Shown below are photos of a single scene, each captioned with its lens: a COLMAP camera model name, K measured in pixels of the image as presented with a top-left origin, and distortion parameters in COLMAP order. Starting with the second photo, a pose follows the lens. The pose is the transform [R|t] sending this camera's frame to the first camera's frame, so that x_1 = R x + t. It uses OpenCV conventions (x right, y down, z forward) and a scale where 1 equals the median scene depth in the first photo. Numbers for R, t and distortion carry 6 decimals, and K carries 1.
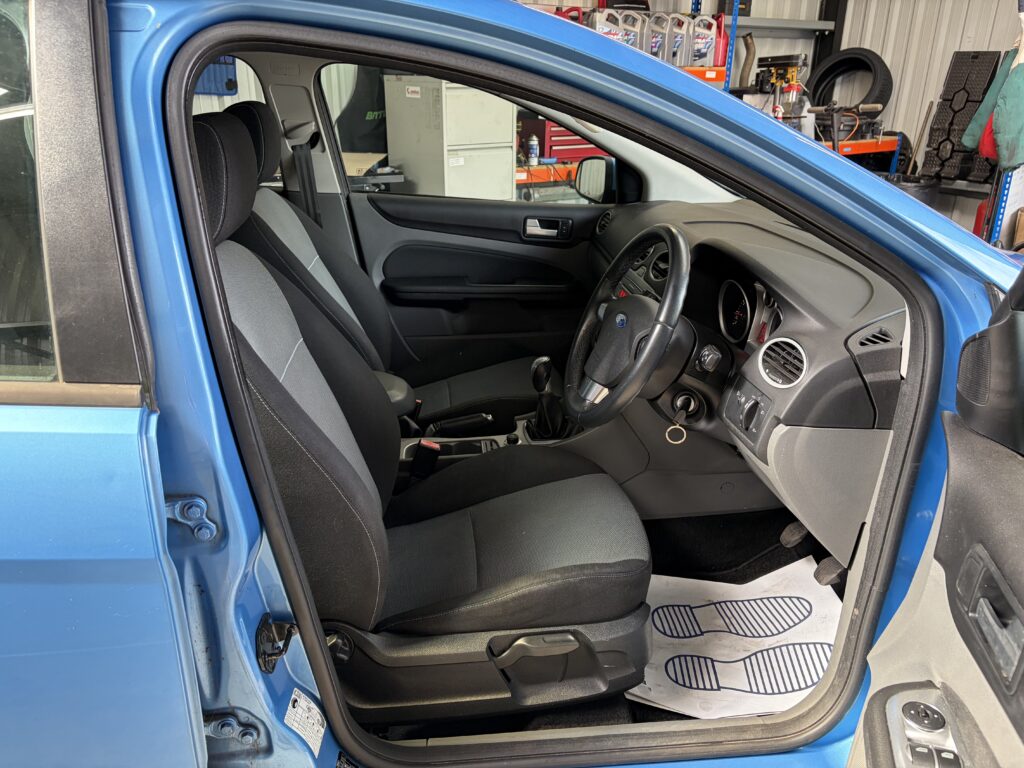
lens RADIAL K [[776.1, 0, 513.6], [0, 776.1, 382.2], [0, 0, 1]] dist [0.034090, -0.038981]
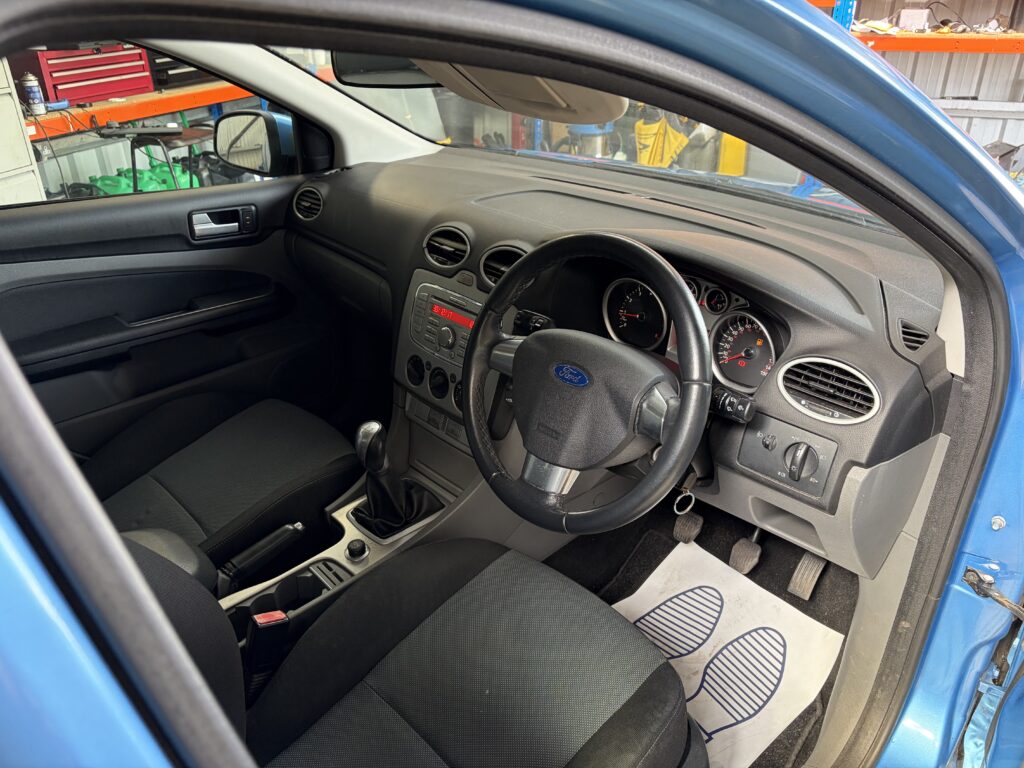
lens RADIAL K [[790.5, 0, 518.7], [0, 790.5, 362.9], [0, 0, 1]] dist [-0.003668, -0.007611]
pose [[0.797596, -0.279875, 0.534333, -0.168238], [0.233324, 0.960036, 0.154569, -0.125611], [-0.556238, 0.001389, 0.831022, 0.248067]]
